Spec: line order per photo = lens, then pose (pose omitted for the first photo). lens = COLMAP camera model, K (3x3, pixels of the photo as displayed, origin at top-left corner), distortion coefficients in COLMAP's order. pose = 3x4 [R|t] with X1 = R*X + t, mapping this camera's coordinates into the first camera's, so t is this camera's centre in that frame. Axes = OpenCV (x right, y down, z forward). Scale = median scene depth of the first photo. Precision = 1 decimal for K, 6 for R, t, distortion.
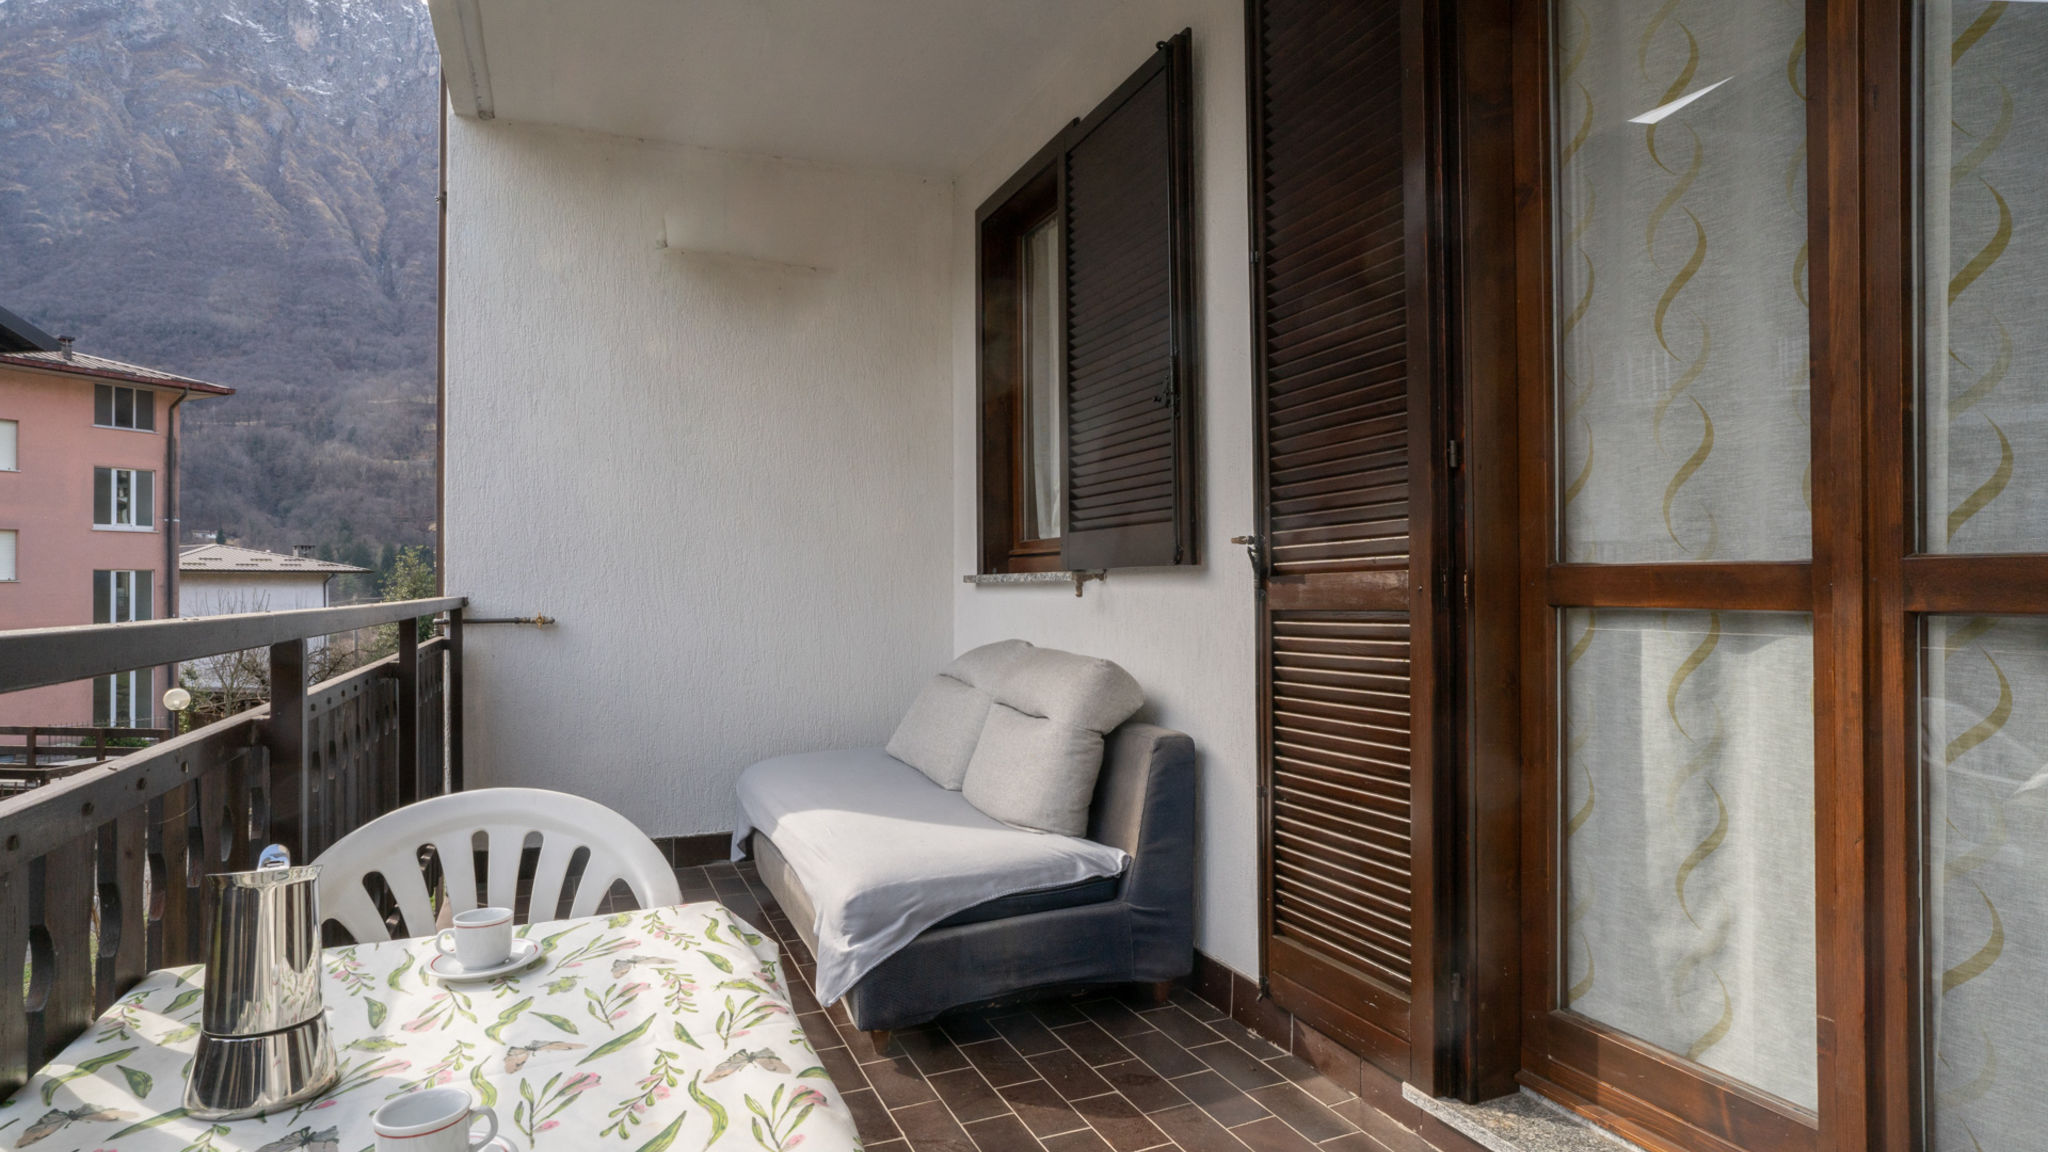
lens RADIAL K [[1112.0, 0, 1029.4], [0, 1112.0, 570.6], [0, 0, 1]] dist [-0.046638, 0.033921]
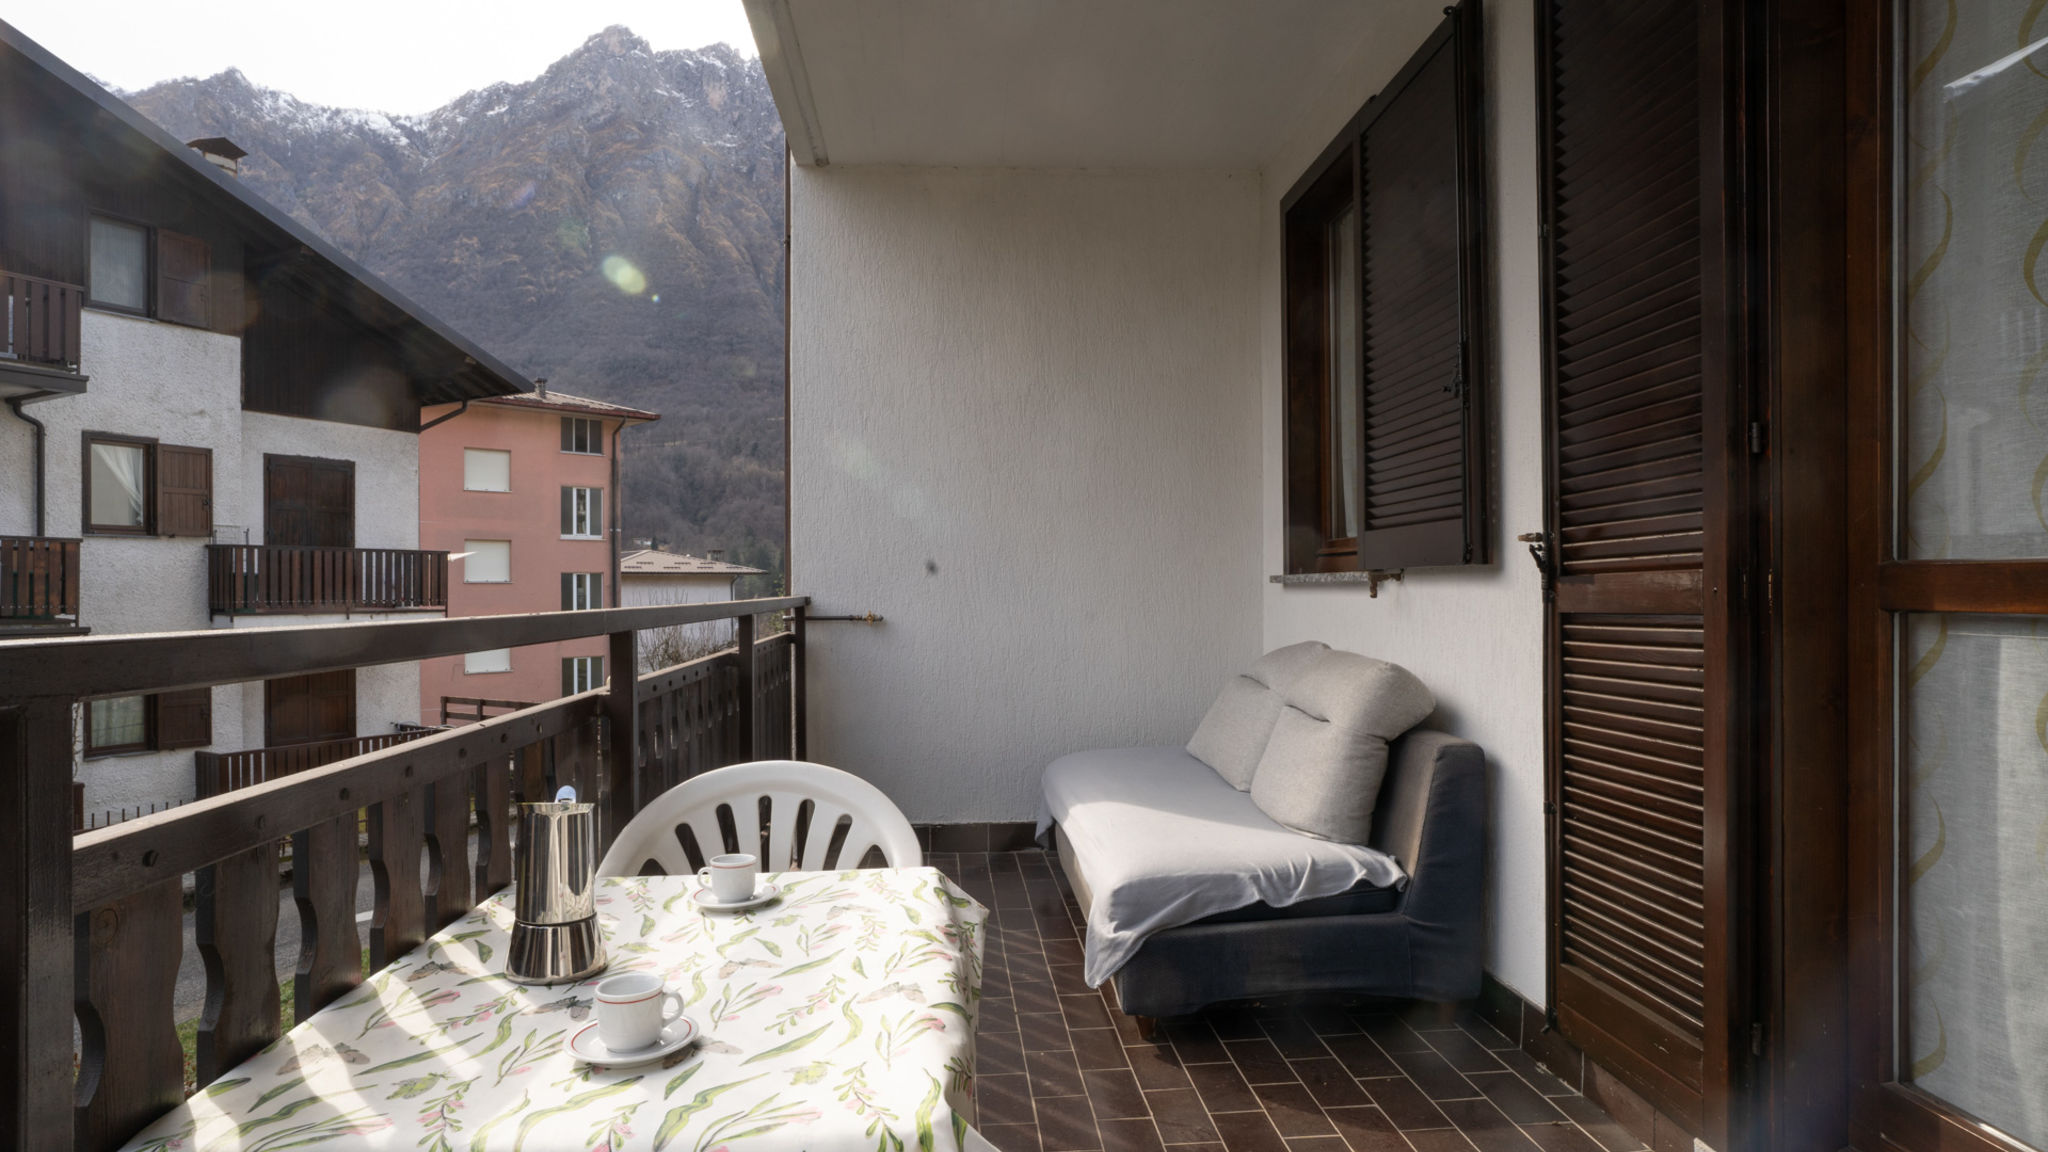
lens RADIAL K [[1142.1, 0, 1019.9], [0, 1142.1, 584.5], [0, 0, 1]] dist [-0.051589, 0.043873]
pose [[0.945899, -0.000947, -0.324459, 0.097611], [0.005160, 0.999913, 0.012126, -0.001695], [0.324419, -0.013144, 0.945822, -0.037869]]
